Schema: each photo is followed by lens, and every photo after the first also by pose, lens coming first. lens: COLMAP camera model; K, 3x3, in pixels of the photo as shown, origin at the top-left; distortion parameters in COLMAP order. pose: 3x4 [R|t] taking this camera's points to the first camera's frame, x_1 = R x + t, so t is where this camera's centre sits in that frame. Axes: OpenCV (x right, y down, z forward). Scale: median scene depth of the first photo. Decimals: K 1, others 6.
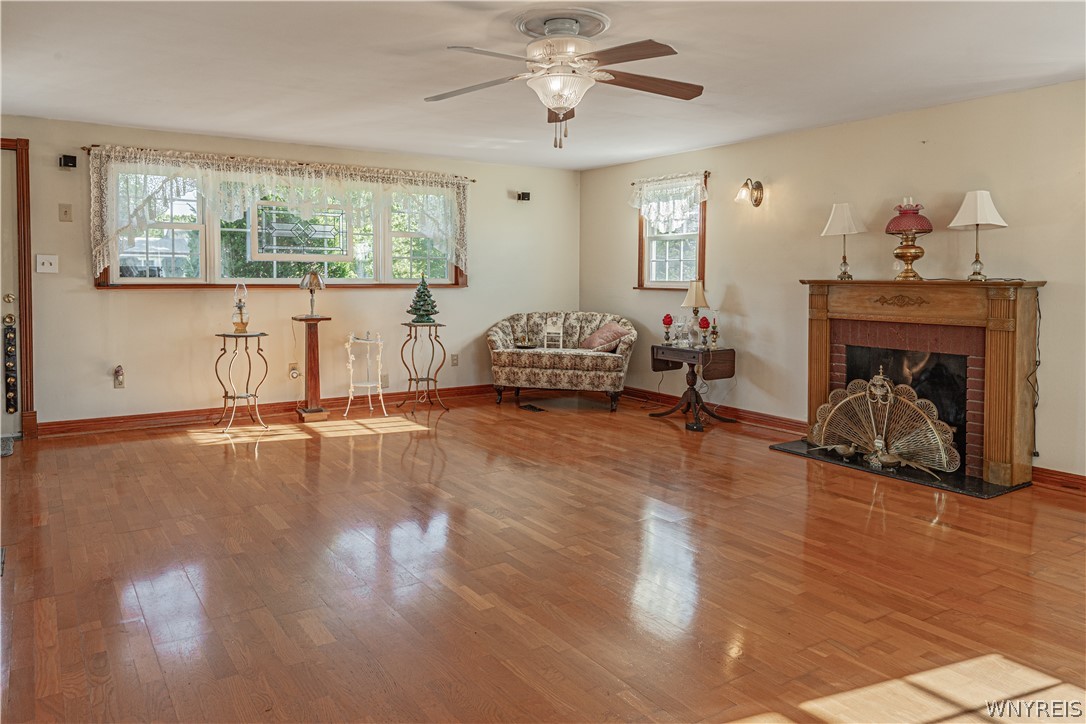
lens RADIAL K [[747.4, 0, 514.4], [0, 747.4, 302.5], [0, 0, 1]] dist [-0.001697, 0.011805]
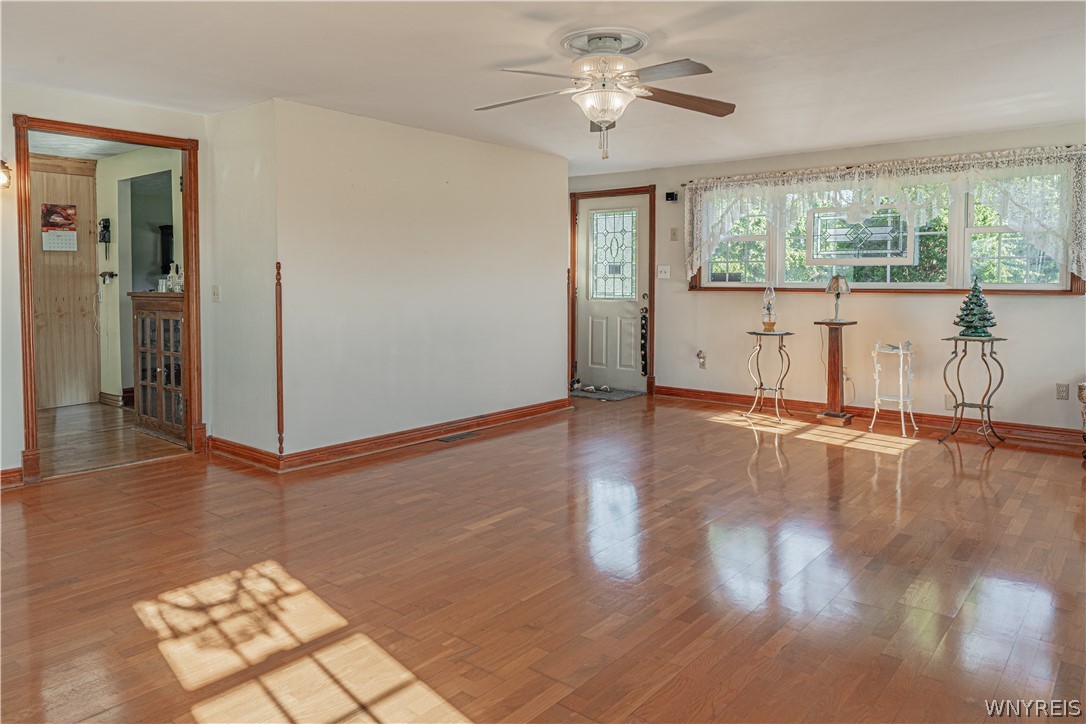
lens RADIAL K [[762.6, 0, 543.2], [0, 762.6, 307.3], [0, 0, 1]] dist [0.001789, 0.000152]
pose [[0.297827, 0.030923, -0.954119, 0.567854], [-0.032675, 0.999220, 0.022186, -0.008905], [0.954061, 0.024568, 0.298605, 0.314132]]
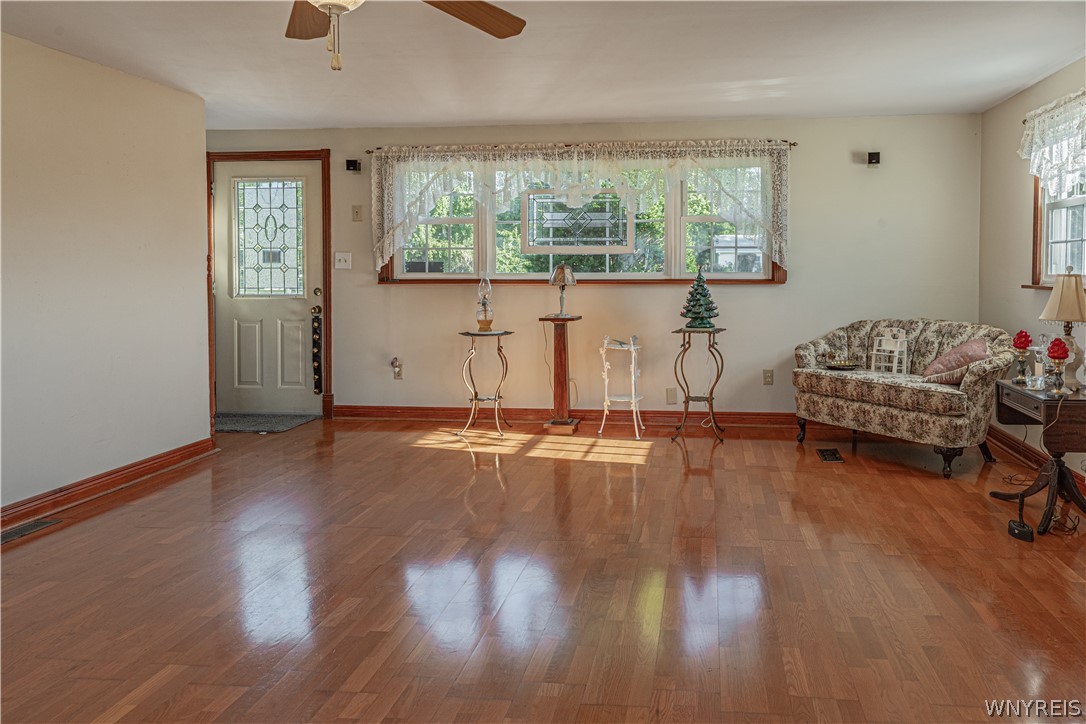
lens RADIAL K [[762.6, 0, 643.8], [0, 762.6, 288.2], [0, 0, 1]] dist [0.001789, 0.000152]
pose [[0.782321, 0.009065, -0.622809, 0.358345], [-0.016584, 0.999843, -0.006279, -0.009699], [0.622654, 0.015242, 0.782349, 0.343647]]
